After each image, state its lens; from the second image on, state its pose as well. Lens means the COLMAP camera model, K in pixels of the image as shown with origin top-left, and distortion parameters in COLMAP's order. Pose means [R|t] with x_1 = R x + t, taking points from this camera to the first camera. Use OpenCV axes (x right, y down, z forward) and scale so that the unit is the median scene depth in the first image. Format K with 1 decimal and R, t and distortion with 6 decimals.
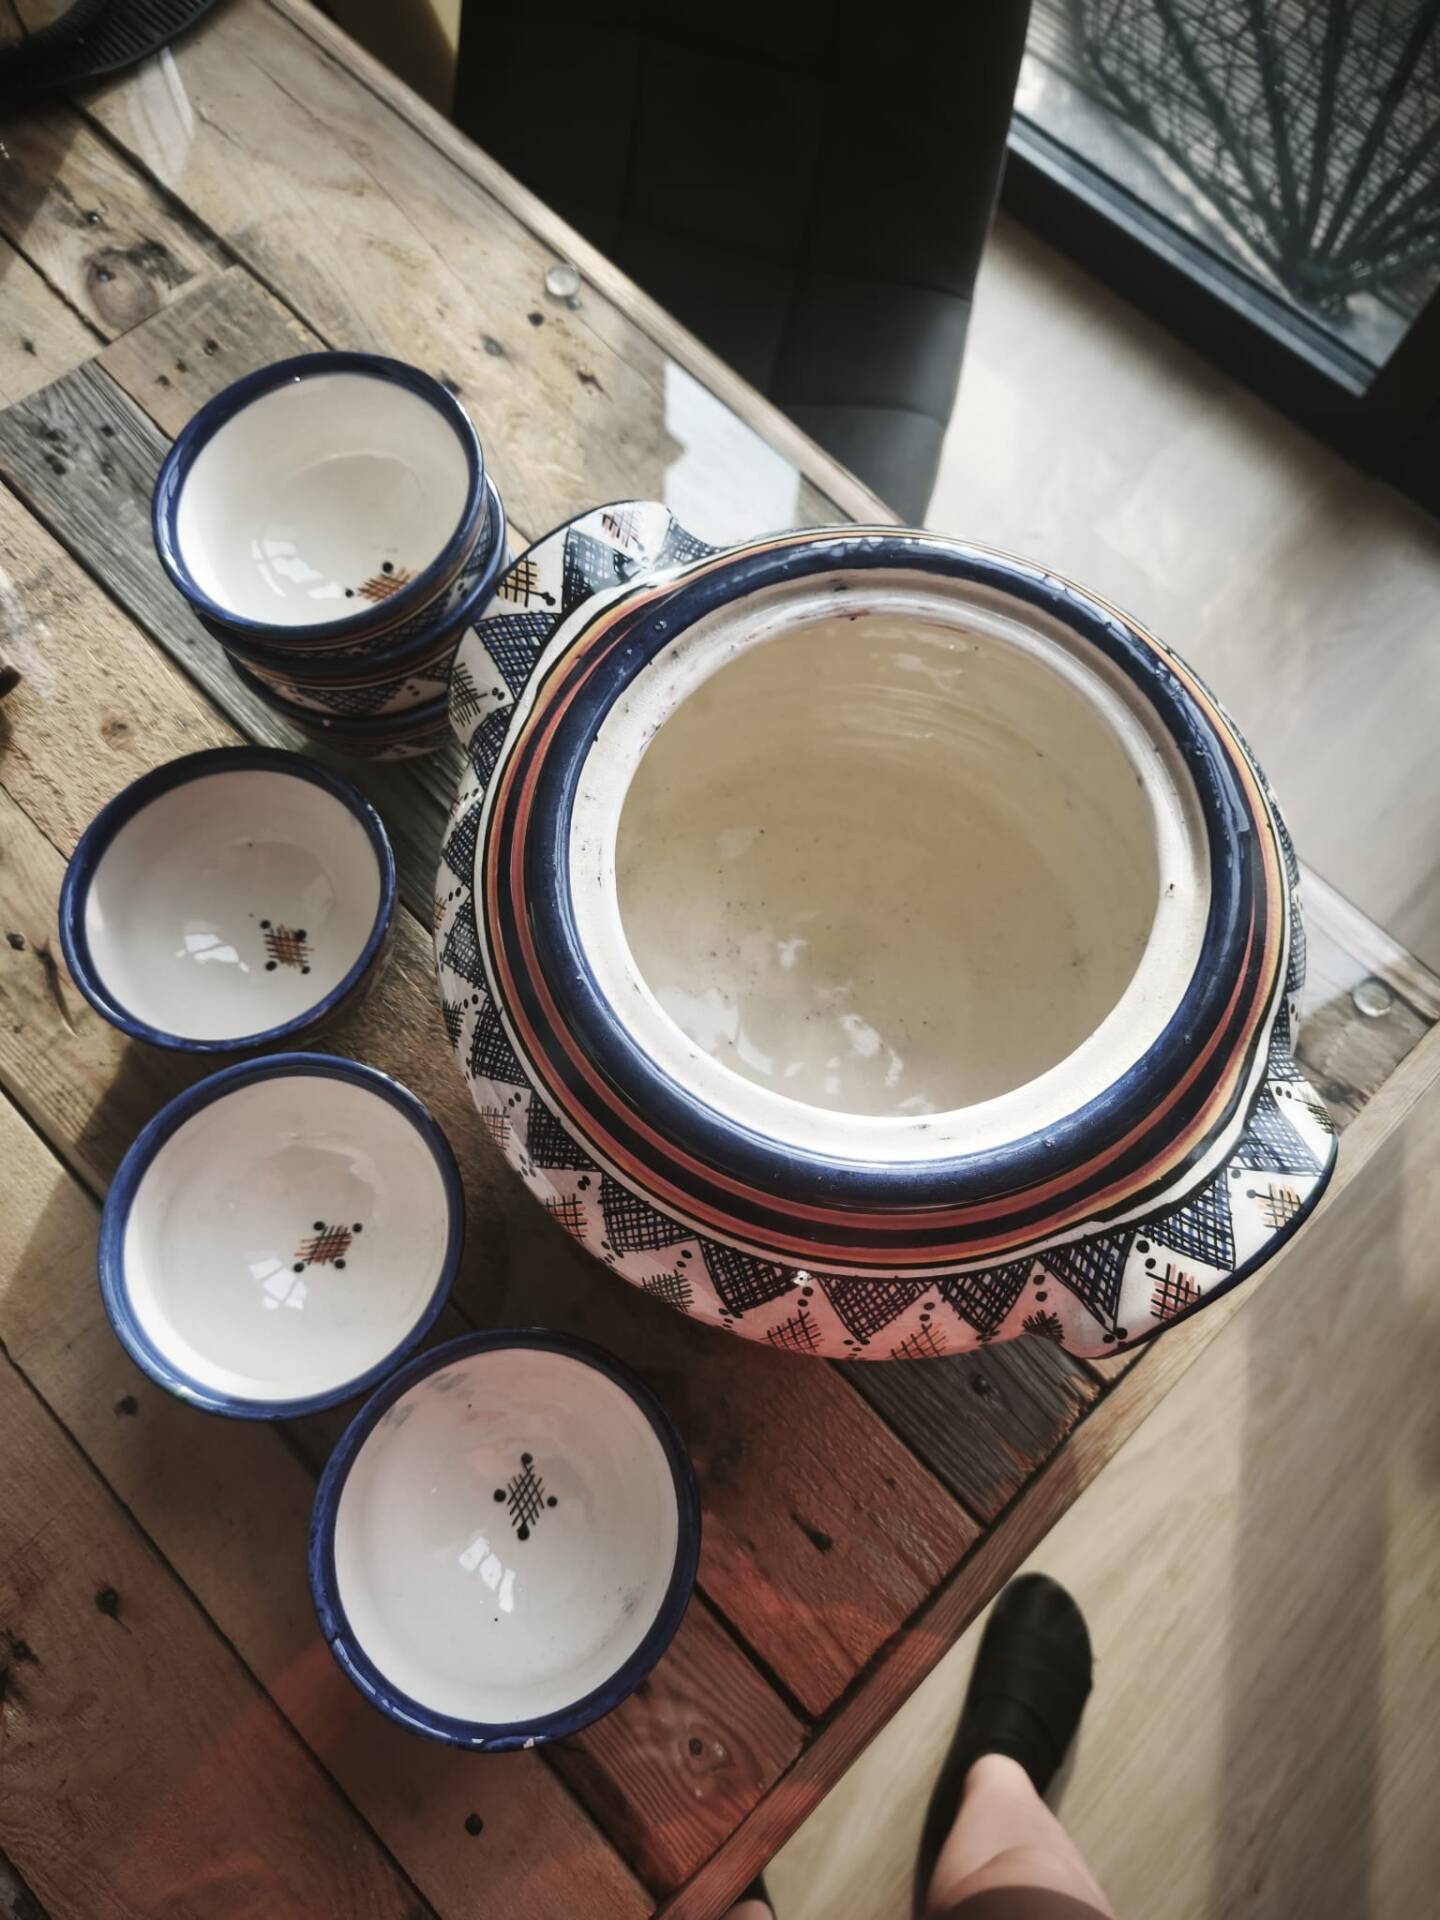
lens RADIAL K [[1306.1, 0, 714.2], [0, 1306.1, 956.1], [0, 0, 1]] dist [0.056830, -0.056659]
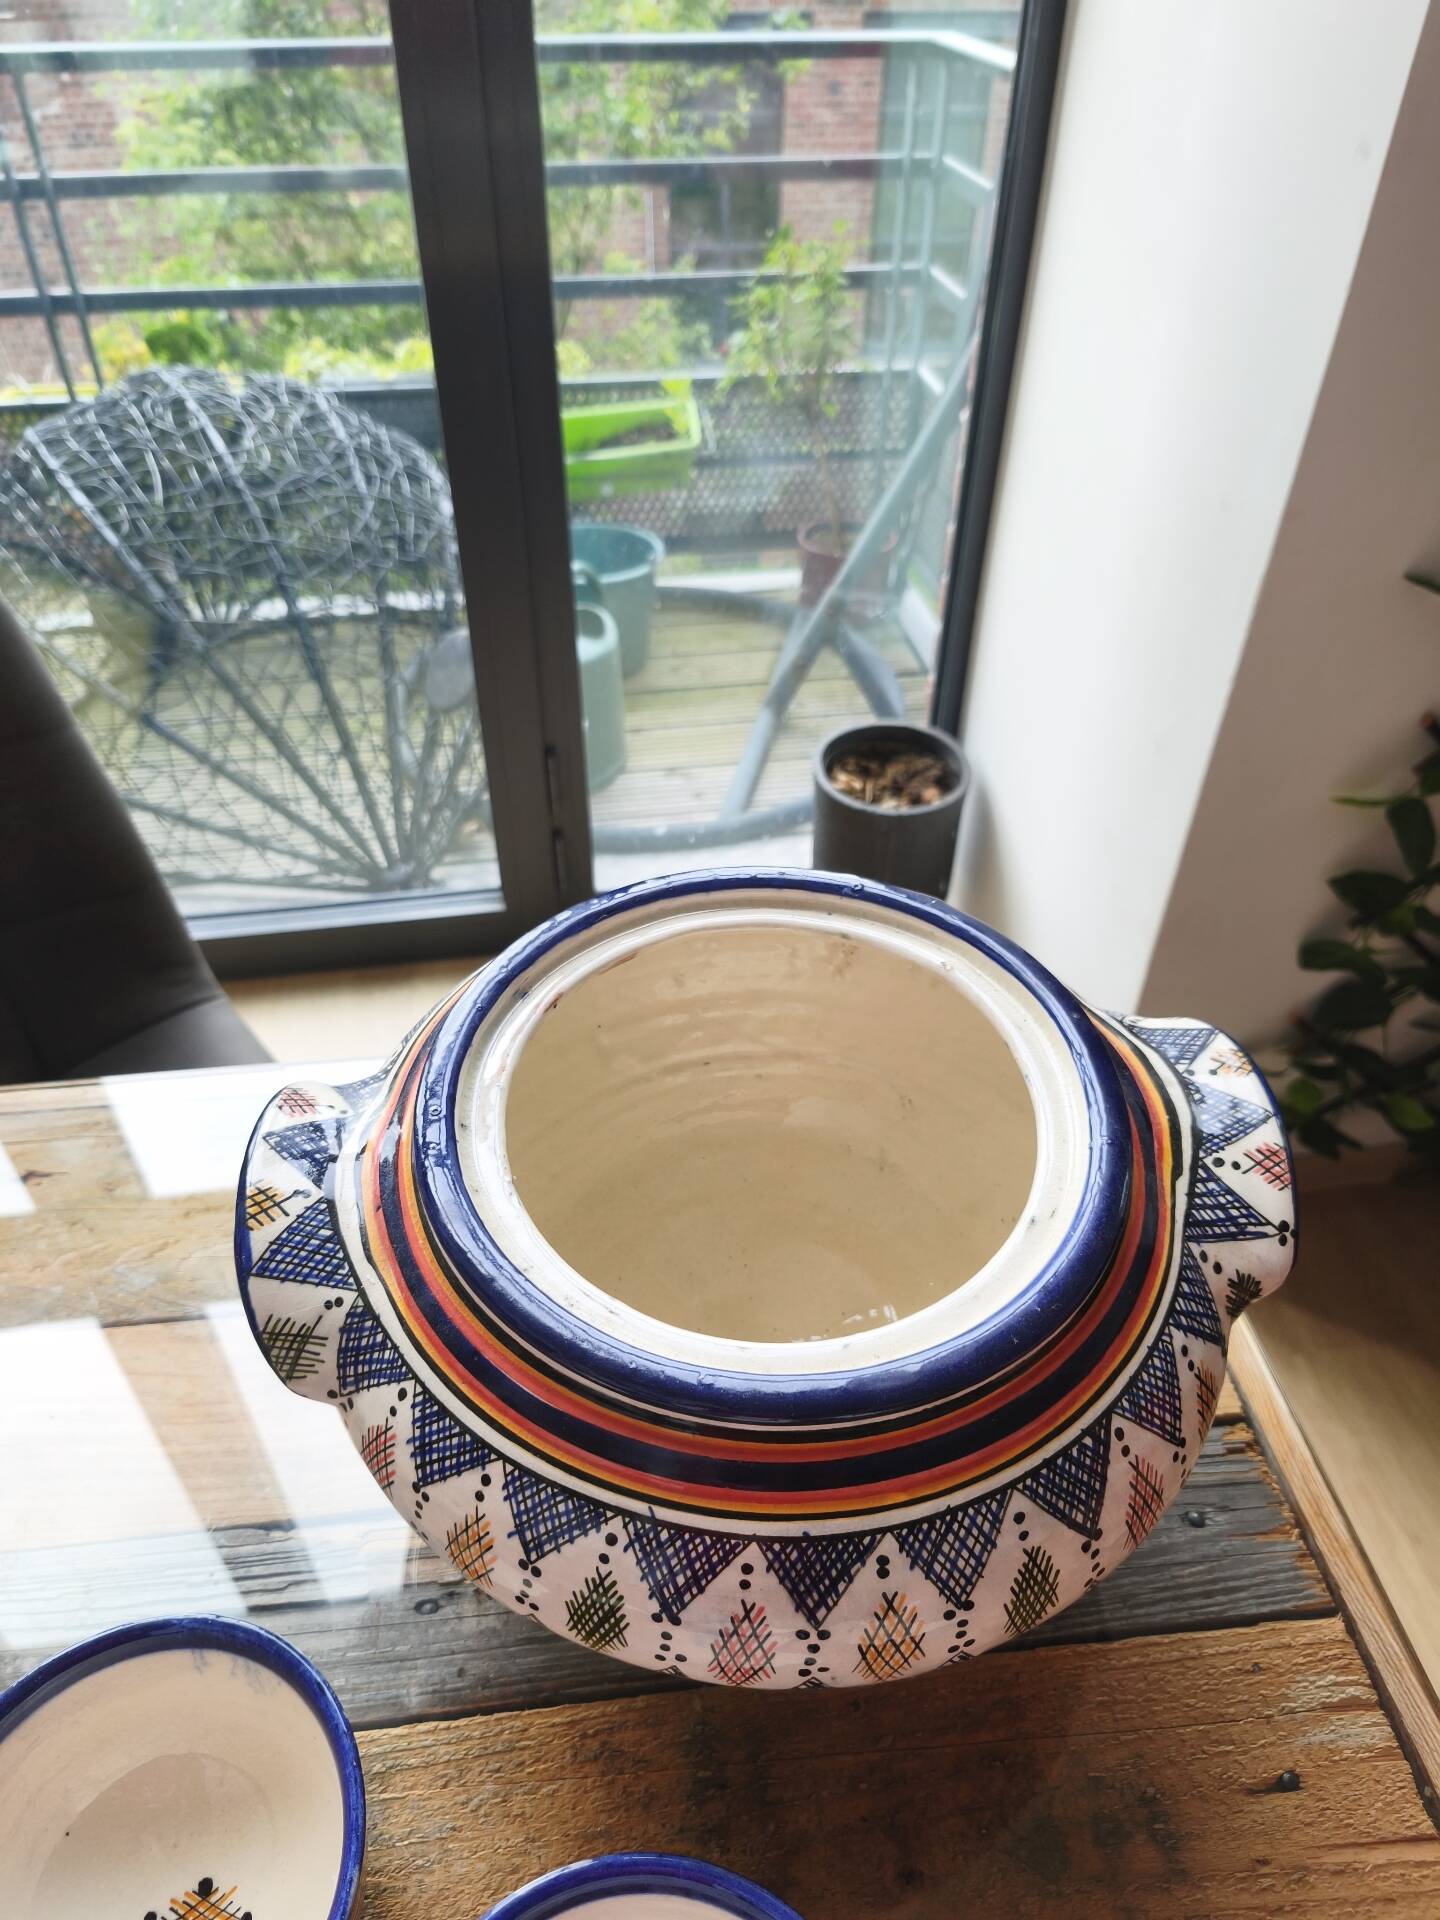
lens RADIAL K [[1306.1, 0, 710.0], [0, 1306.1, 950.8], [0, 0, 1]] dist [0.056830, -0.056659]
pose [[0.606522, -0.543787, 0.580023, -0.397683], [0.760343, 0.609957, -0.223228, 0.037581], [-0.232401, 0.576410, 0.783417, 0.147027]]
